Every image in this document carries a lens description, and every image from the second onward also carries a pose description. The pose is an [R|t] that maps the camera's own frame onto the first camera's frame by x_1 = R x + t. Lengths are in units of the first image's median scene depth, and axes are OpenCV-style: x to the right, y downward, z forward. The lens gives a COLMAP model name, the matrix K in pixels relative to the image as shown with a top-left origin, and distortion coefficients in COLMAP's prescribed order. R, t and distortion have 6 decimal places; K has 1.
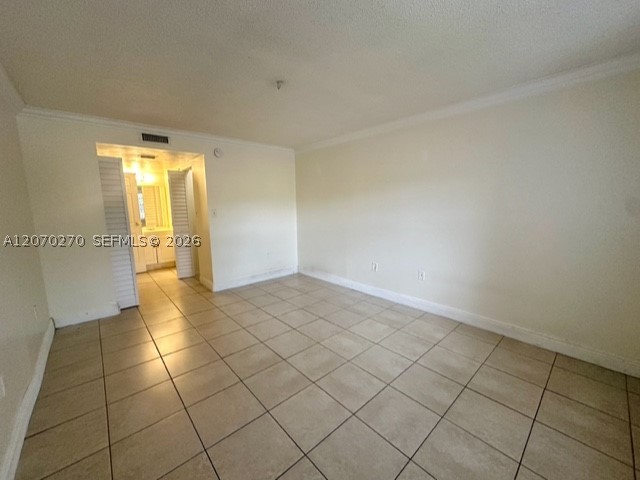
lens RADIAL K [[256.0, 0, 320.0], [0, 256.0, 240.0], [0, 0, 1]] dist [-0.006726, 0.000137]
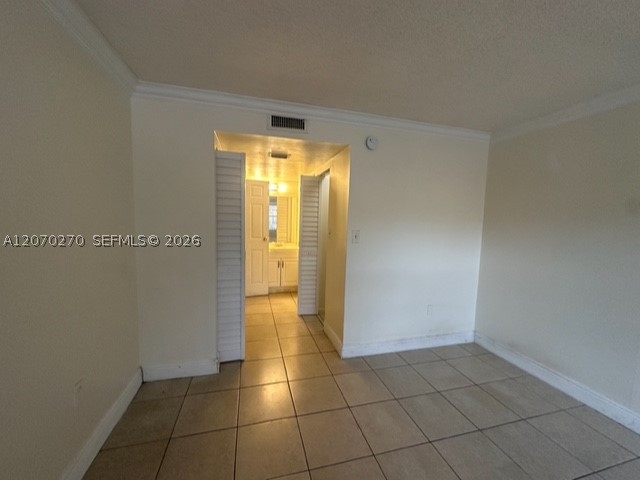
lens RADIAL K [[256.0, 0, 320.0], [0, 256.0, 240.0], [0, 0, 1]] dist [-0.006726, 0.000137]
pose [[0.894367, 0.078832, -0.440332, -0.192251], [-0.105206, 0.993807, -0.035766, -0.058104], [0.434786, 0.078313, 0.897122, 0.351578]]
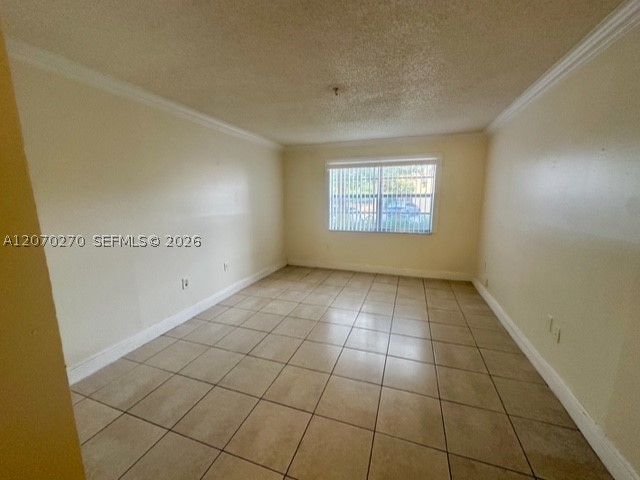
lens RADIAL K [[256.0, 0, 320.0], [0, 256.0, 240.0], [0, 0, 1]] dist [-0.006726, 0.000137]
pose [[-0.482125, -0.128242, 0.866666, -0.561592], [0.137395, 0.965921, 0.219361, -0.120788], [-0.865262, 0.224835, -0.448074, 0.826015]]
